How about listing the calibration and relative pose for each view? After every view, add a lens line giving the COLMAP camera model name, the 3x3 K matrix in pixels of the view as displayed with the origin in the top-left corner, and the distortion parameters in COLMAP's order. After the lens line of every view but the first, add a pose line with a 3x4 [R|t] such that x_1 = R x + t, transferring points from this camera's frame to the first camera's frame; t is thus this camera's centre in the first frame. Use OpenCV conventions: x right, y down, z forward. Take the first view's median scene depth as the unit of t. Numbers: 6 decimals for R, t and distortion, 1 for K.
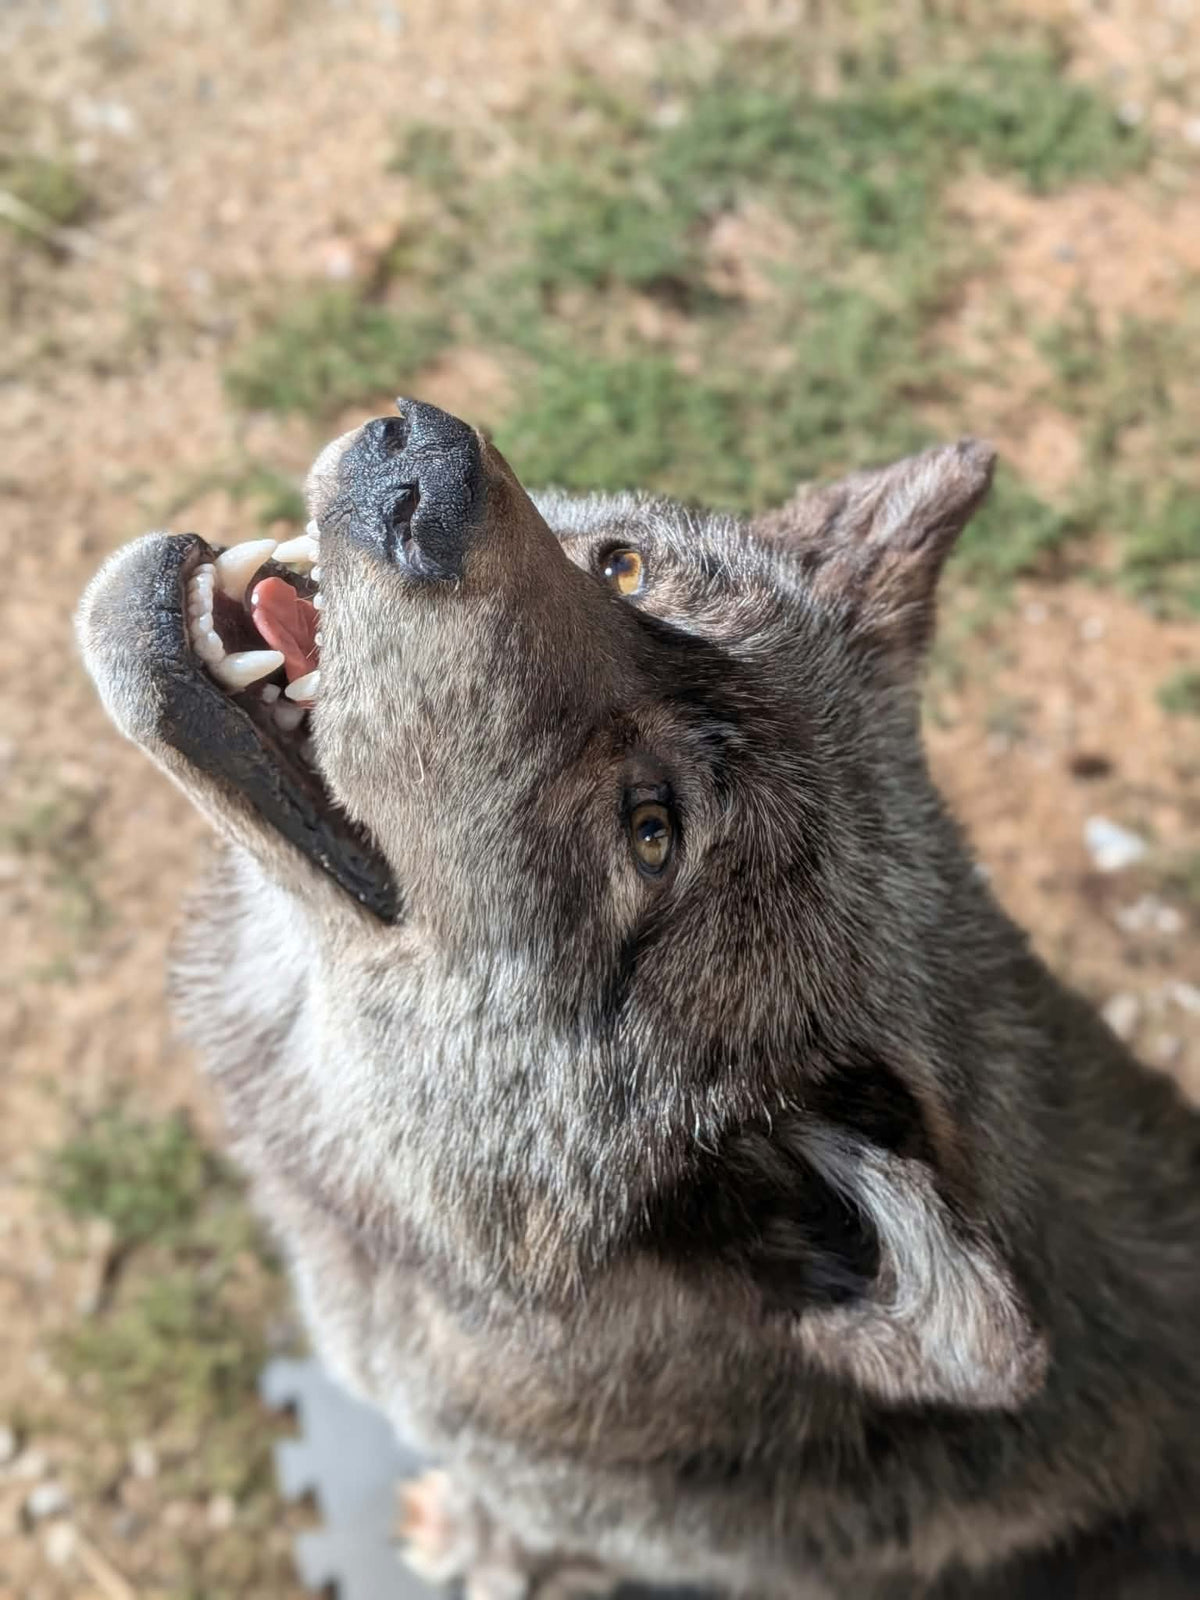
lens RADIAL K [[2153.3, 0, 600.0], [0, 2153.3, 800.0], [0, 0, 1]] dist [0.087228, -0.131914]
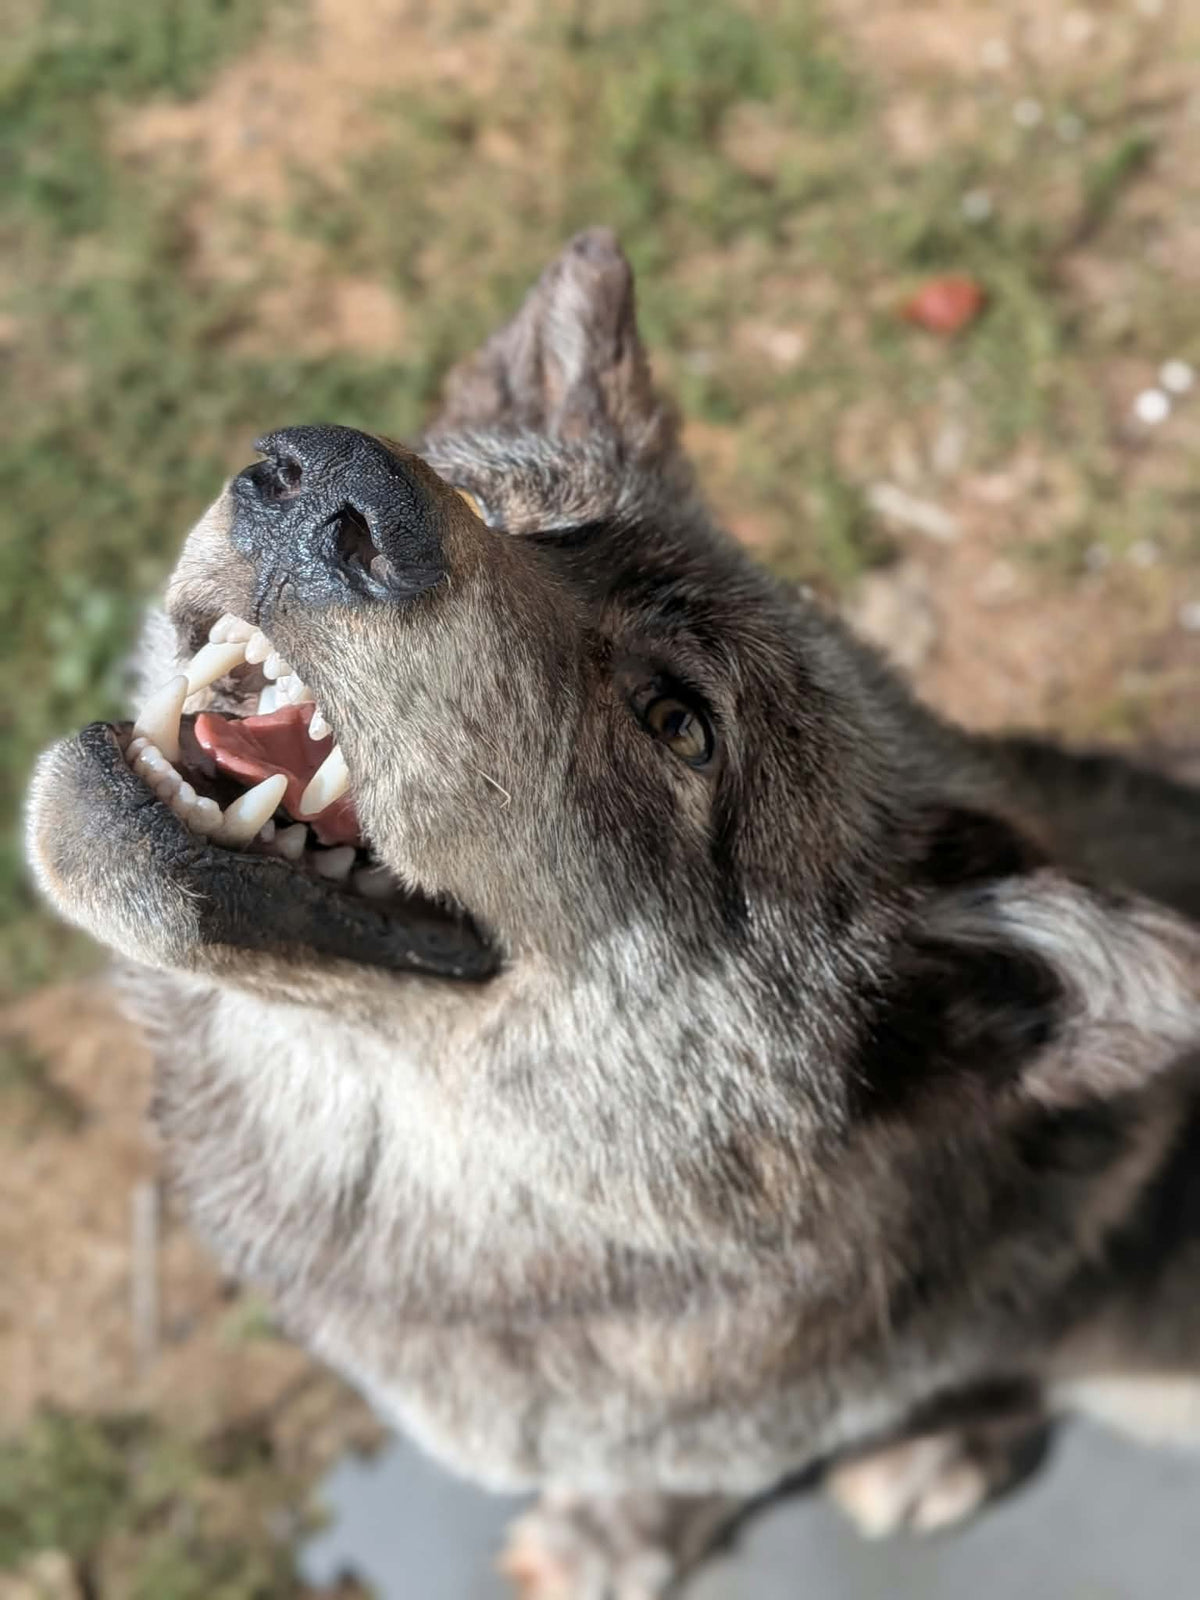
lens RADIAL K [[2153.3, 0, 600.0], [0, 2153.3, 800.0], [0, 0, 1]] dist [0.087228, -0.131914]
pose [[0.787053, -0.561778, 0.254860, -0.242832], [0.555260, 0.825139, 0.104079, -0.069948], [-0.268764, 0.059598, 0.961361, 0.127434]]
